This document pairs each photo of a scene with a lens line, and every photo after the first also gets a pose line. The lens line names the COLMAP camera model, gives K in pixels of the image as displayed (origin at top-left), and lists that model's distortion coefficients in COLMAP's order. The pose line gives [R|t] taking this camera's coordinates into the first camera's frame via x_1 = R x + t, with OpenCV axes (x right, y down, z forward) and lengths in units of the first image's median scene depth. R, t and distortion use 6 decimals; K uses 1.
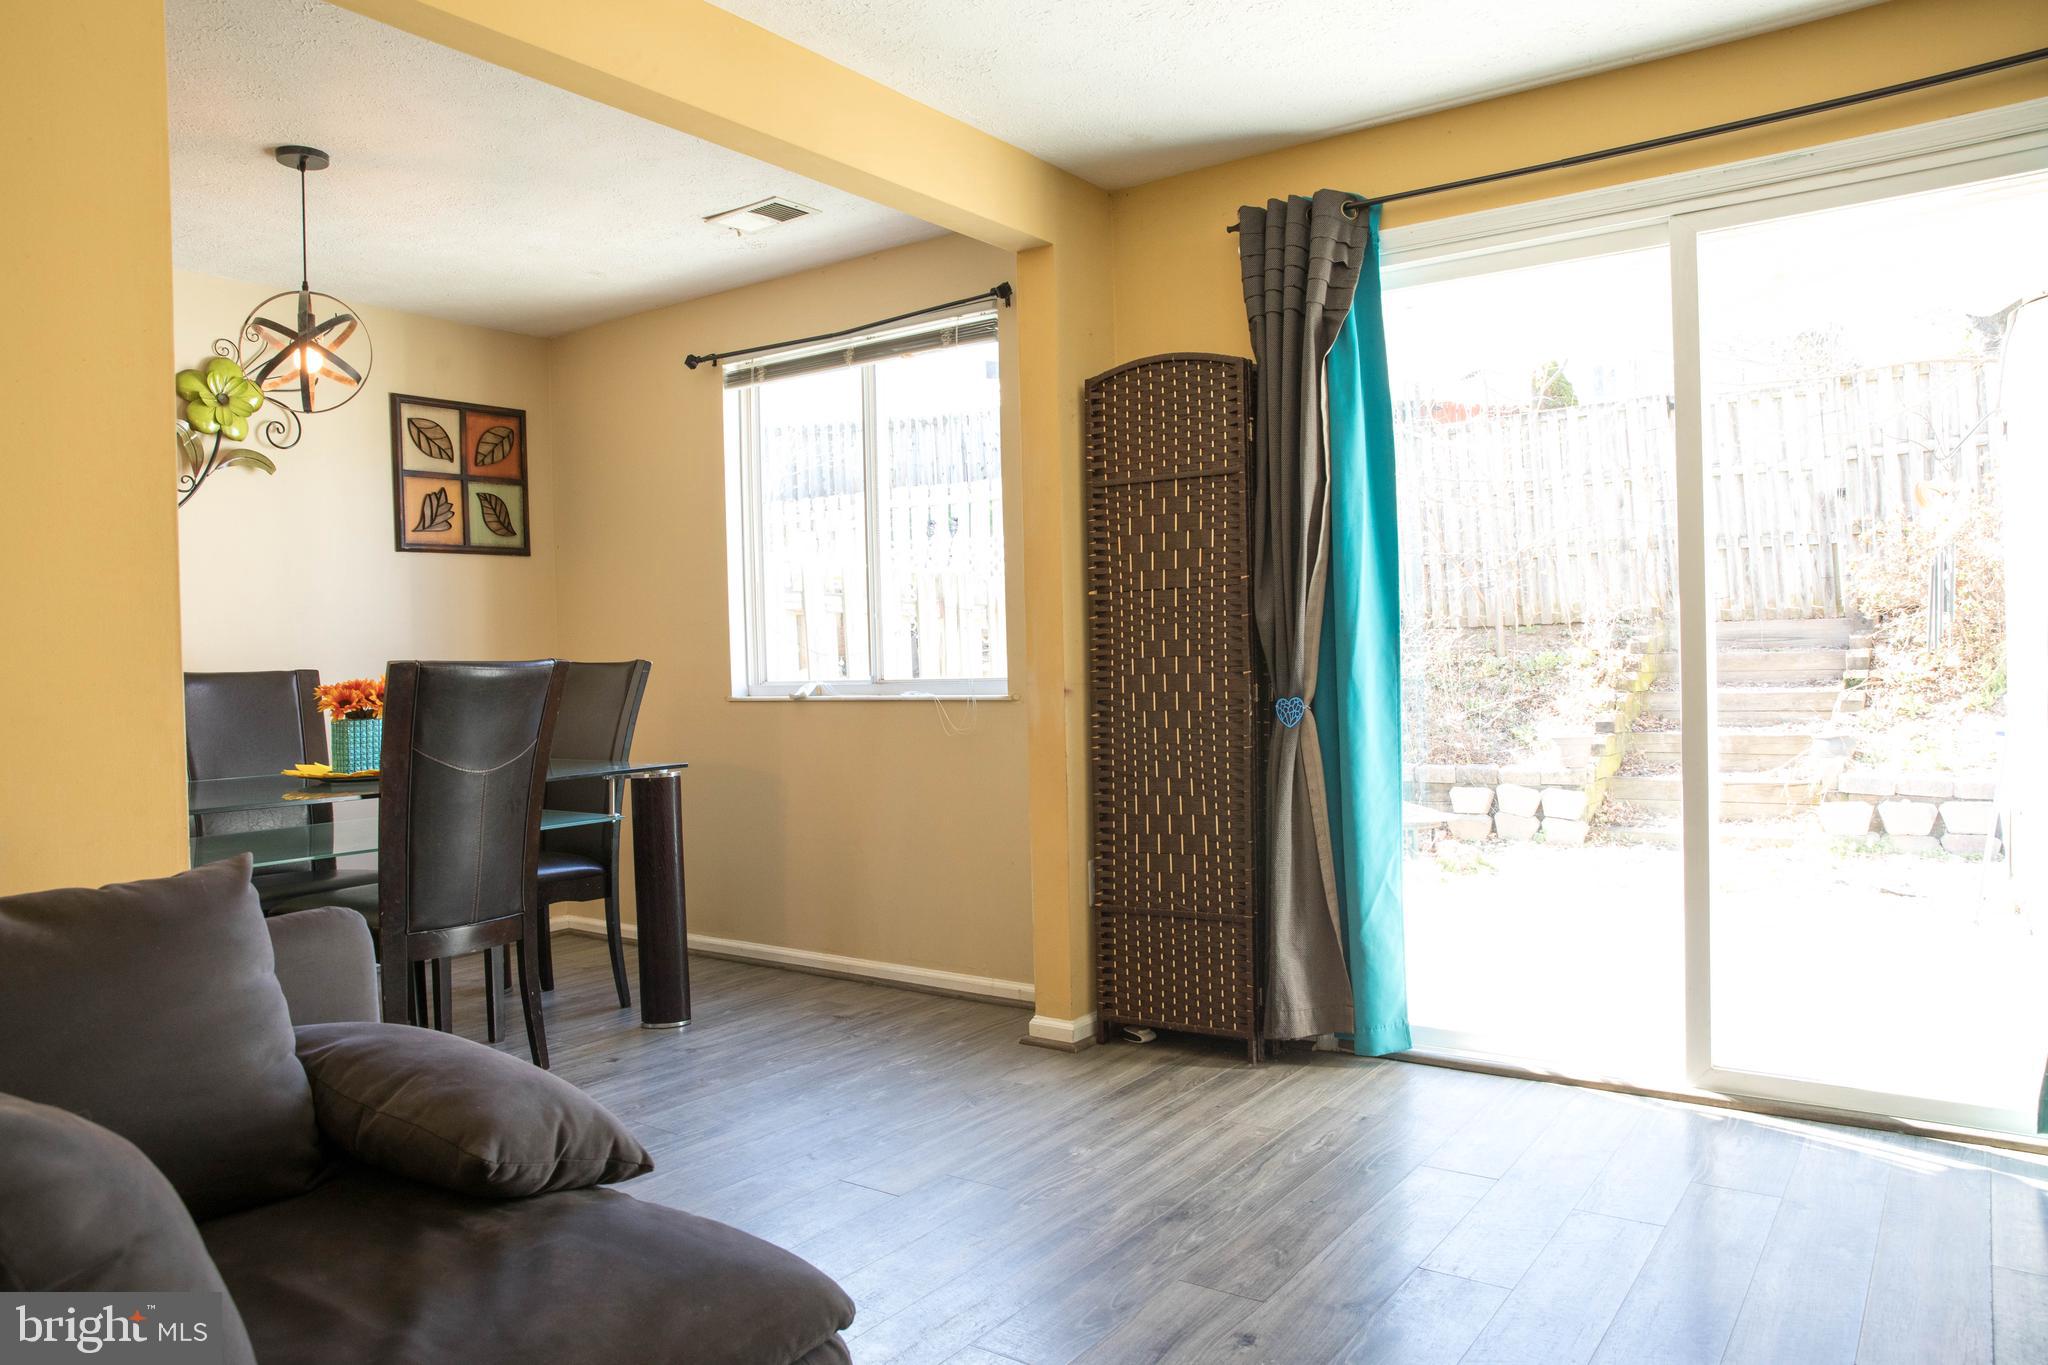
lens RADIAL K [[1397.3, 0, 1019.3], [0, 1397.3, 681.1], [0, 0, 1]] dist [-0.109651, 0.089315]
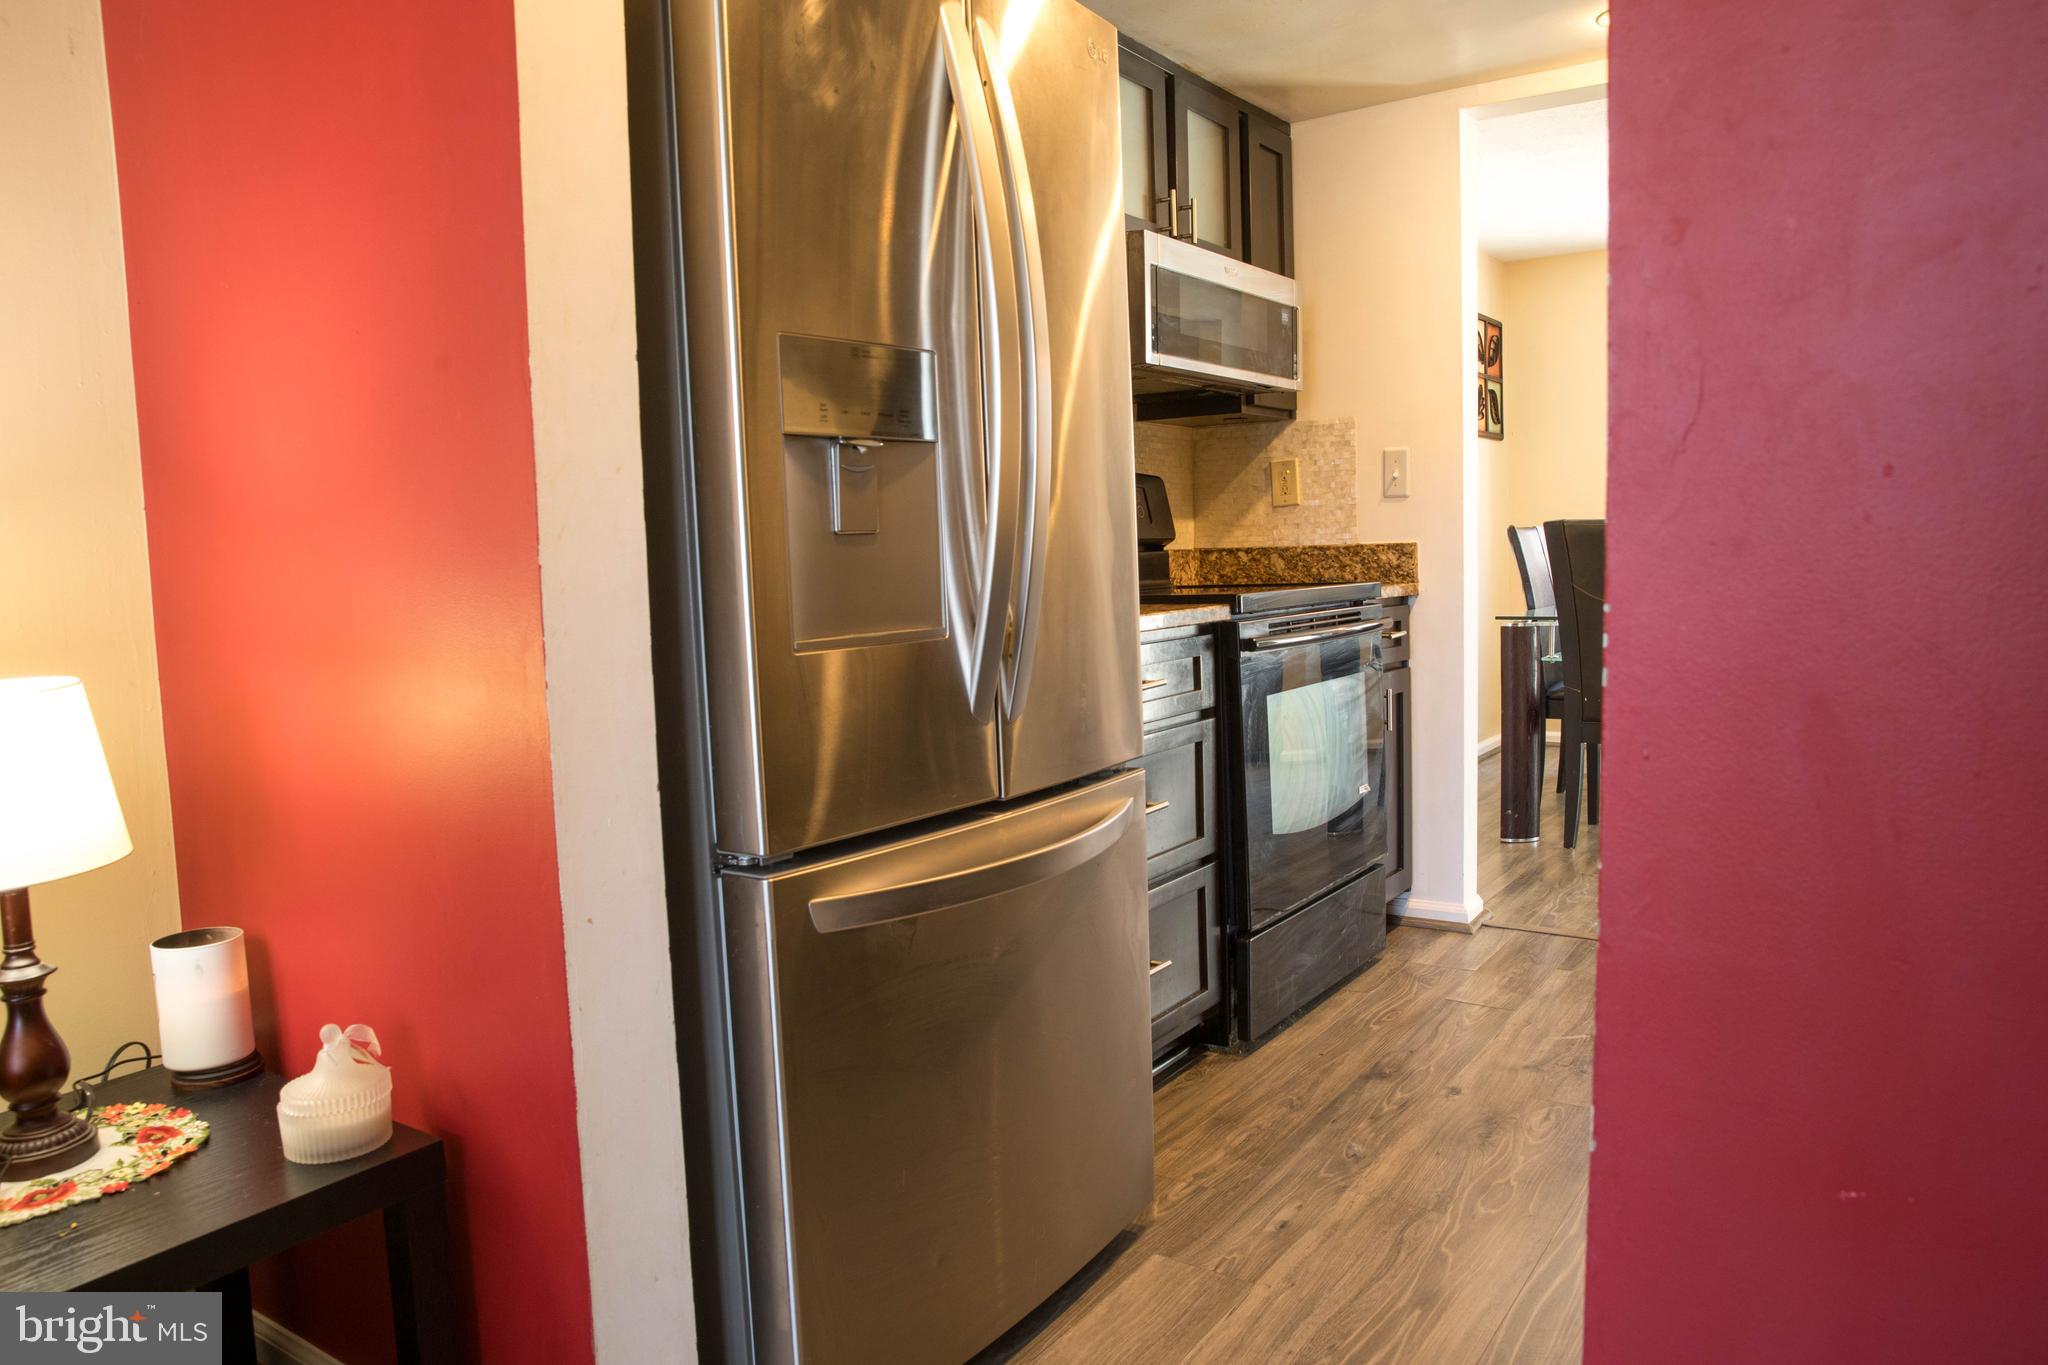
lens RADIAL K [[1397.3, 0, 1019.3], [0, 1397.3, 681.1], [0, 0, 1]] dist [-0.109651, 0.089315]
pose [[0.999930, -0.002297, 0.011574, -1.105845], [0.001363, 0.996792, 0.080027, 0.035210], [-0.011721, -0.080005, 0.996726, -0.340923]]
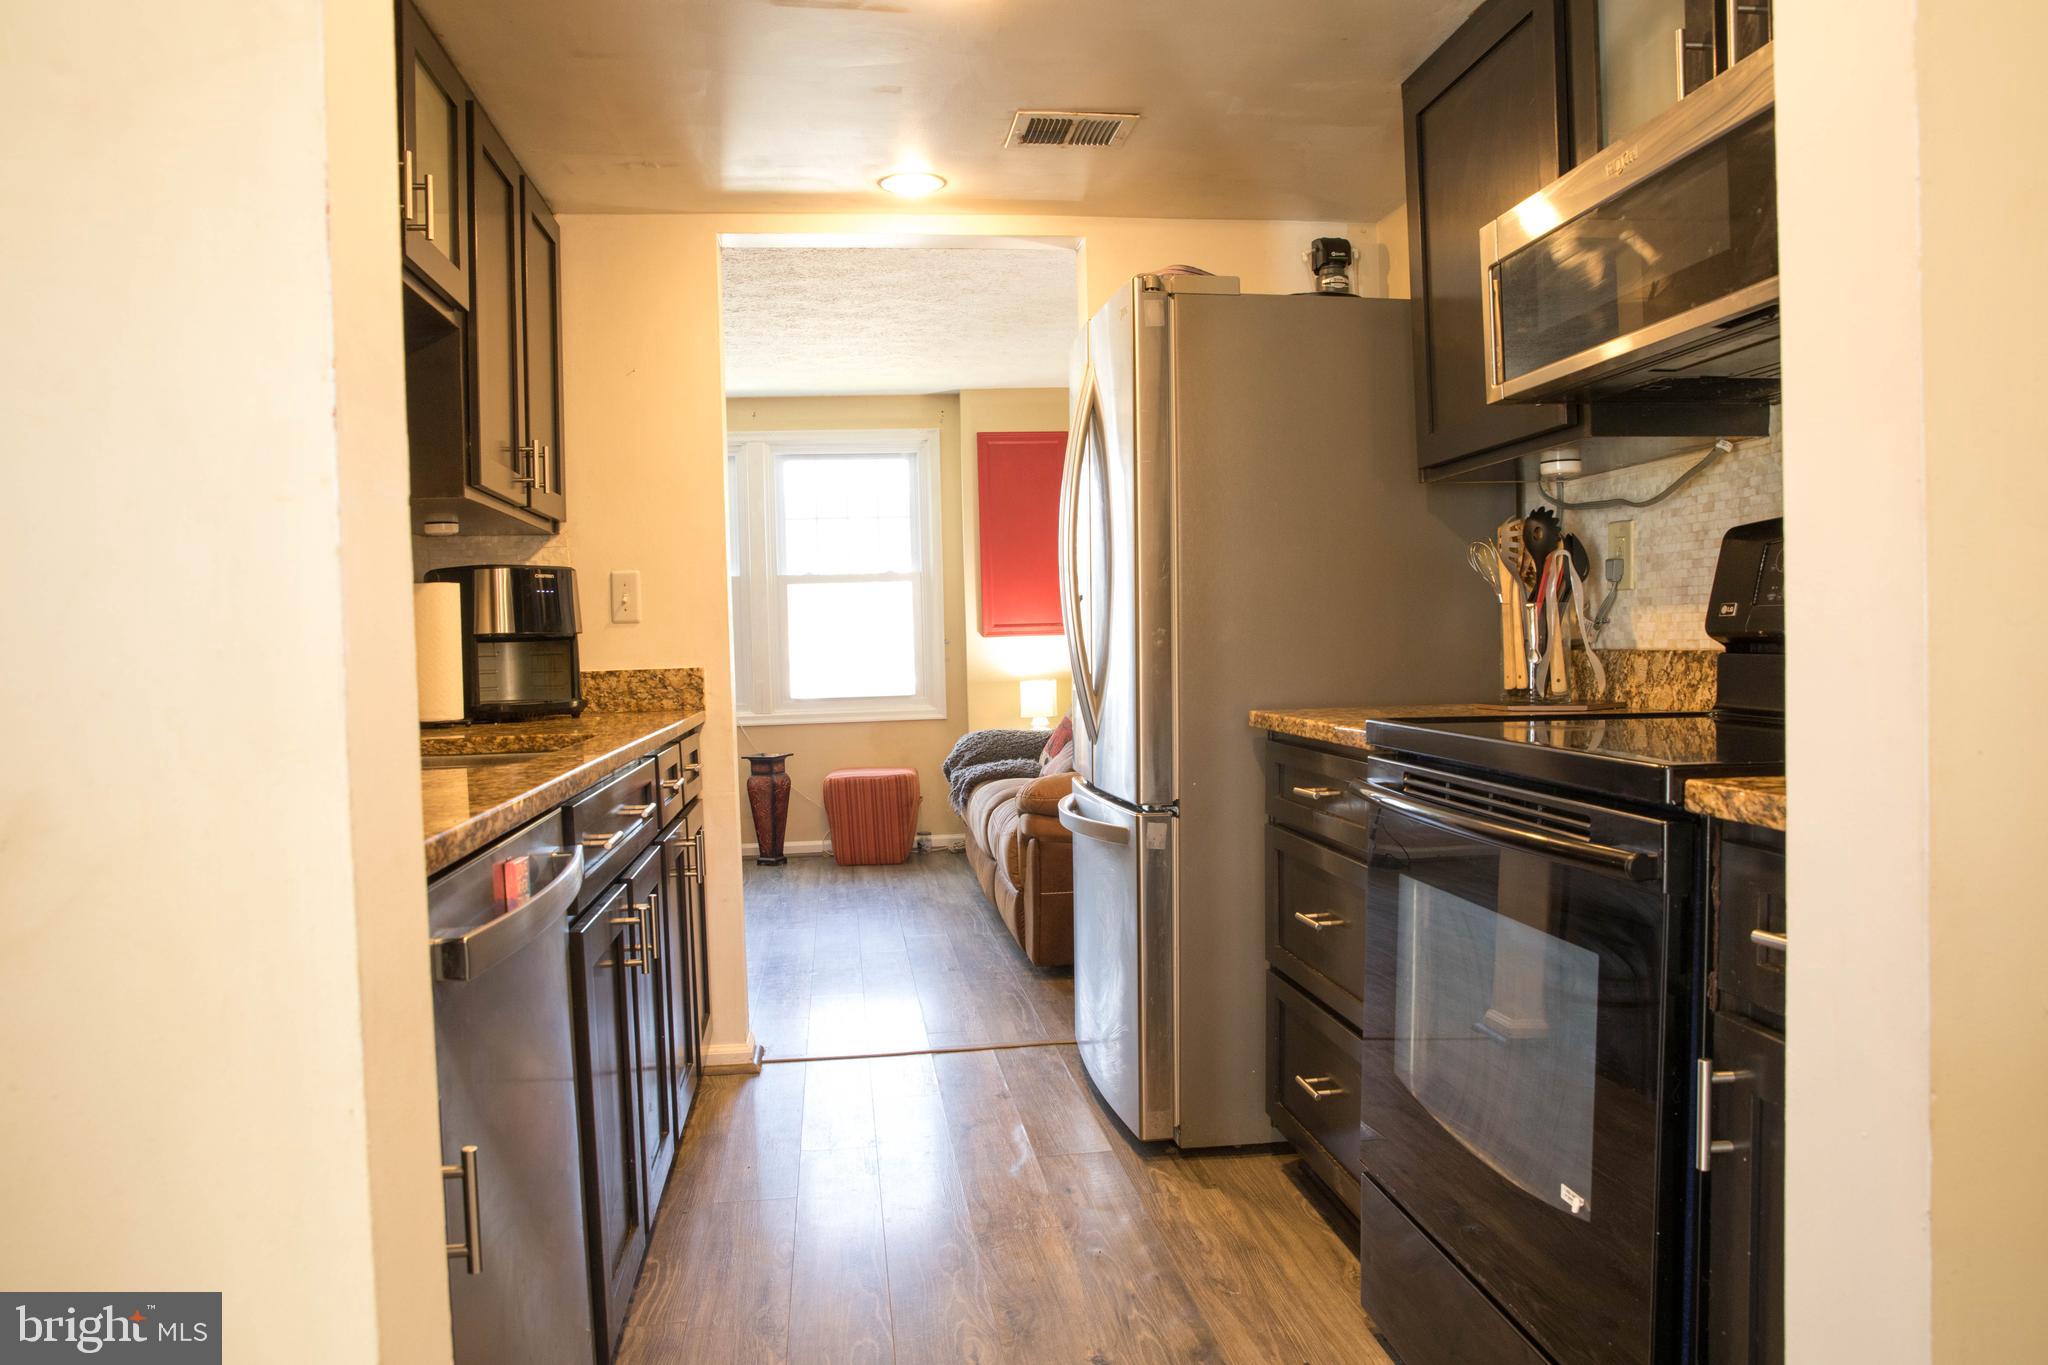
lens RADIAL K [[1397.3, 0, 1019.3], [0, 1397.3, 681.1], [0, 0, 1]] dist [-0.109651, 0.089315]
pose [[-0.727627, 0.067685, -0.682626, -0.531092], [0.032602, 0.997408, 0.064145, -0.004305], [0.685198, 0.024419, -0.727947, 0.650036]]
